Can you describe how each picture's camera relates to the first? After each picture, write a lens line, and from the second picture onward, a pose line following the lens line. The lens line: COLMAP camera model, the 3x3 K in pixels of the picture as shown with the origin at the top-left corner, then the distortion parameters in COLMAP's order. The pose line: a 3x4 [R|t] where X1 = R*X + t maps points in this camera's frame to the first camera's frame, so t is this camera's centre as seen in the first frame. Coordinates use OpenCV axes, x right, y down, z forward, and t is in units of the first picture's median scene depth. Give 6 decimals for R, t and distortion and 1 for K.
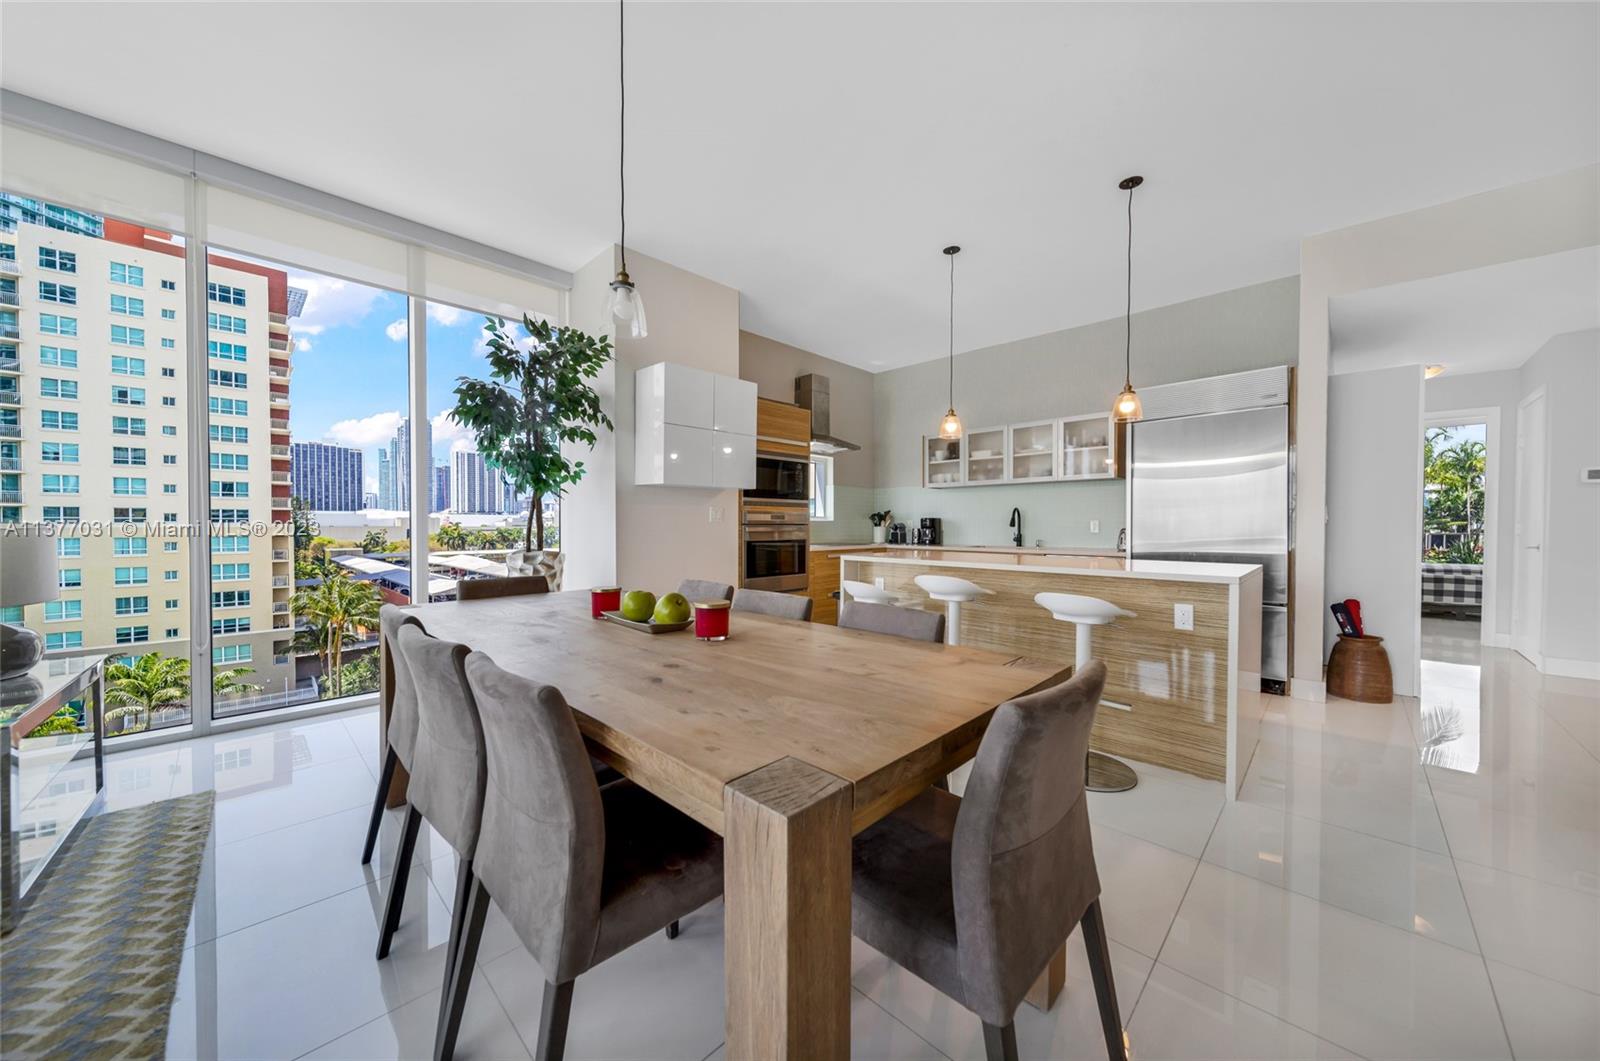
lens RADIAL K [[555.3, 0, 800.0], [0, 555.3, 530.5], [0, 0, 1]] dist [0.001524, -0.000379]
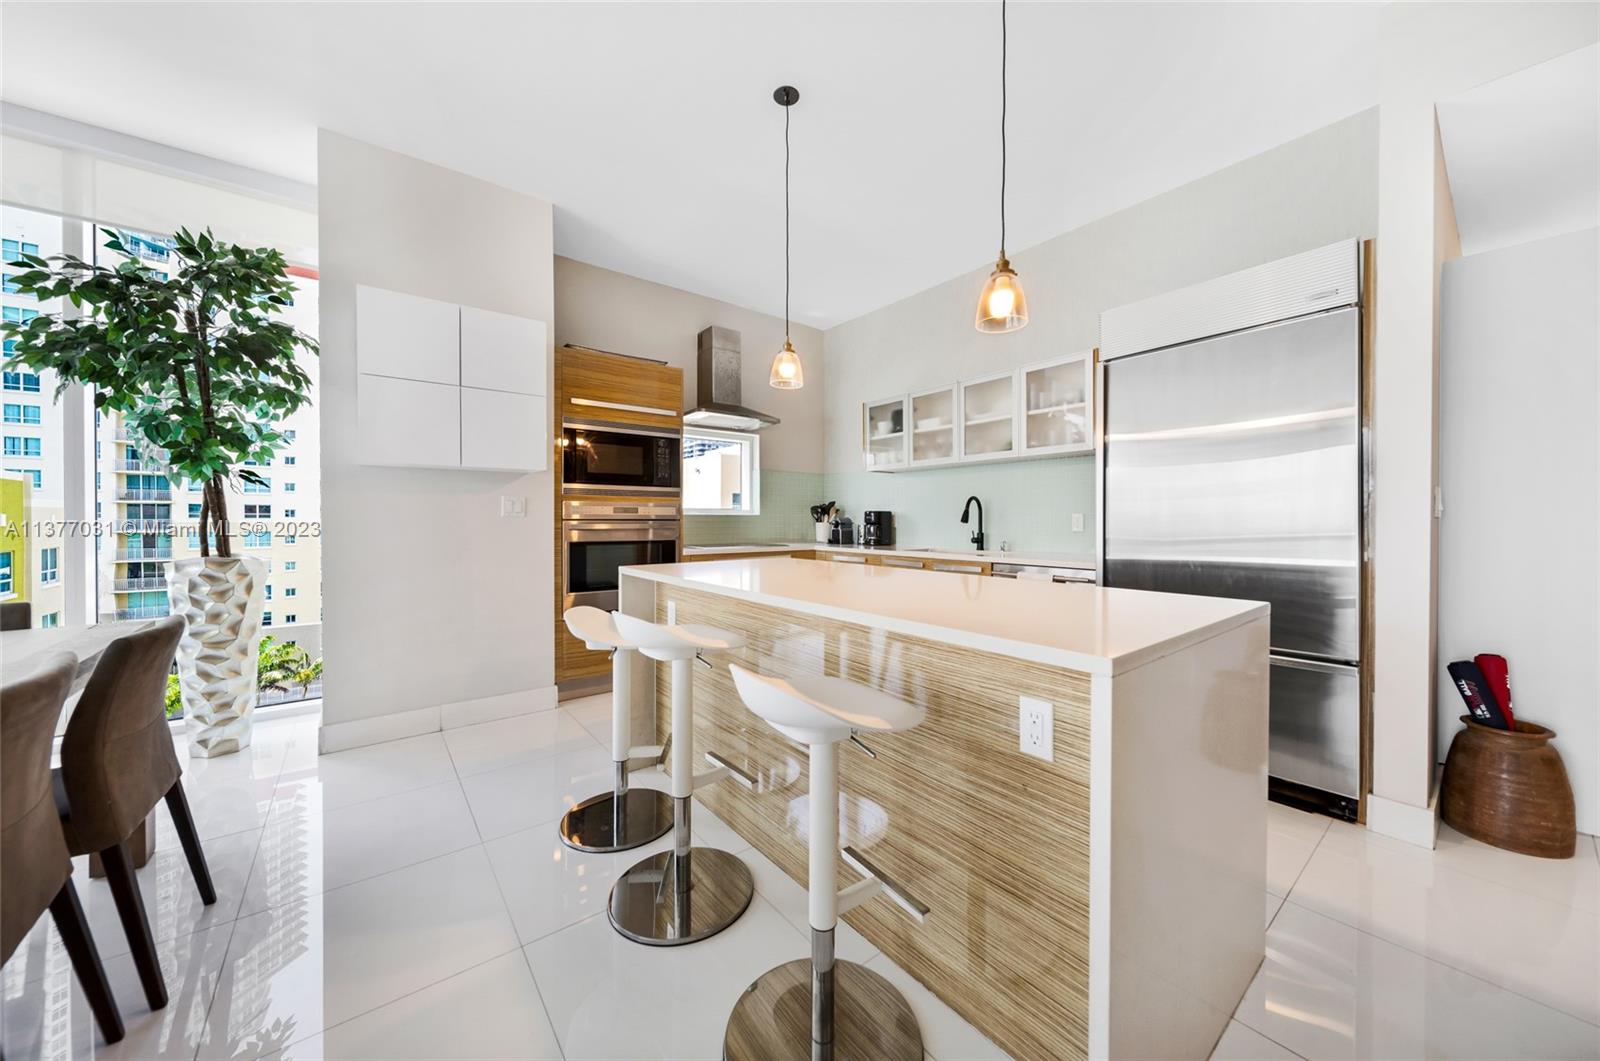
lens RADIAL K [[566.5, 0, 806.7], [0, 566.5, 523.6], [0, 0, 1]] dist [0.000201, -0.000322]
pose [[0.992892, -0.000067, -0.119022, 0.266257], [-0.000321, 0.999995, -0.003239, -0.003400], [0.119022, 0.003254, 0.992886, 0.248801]]
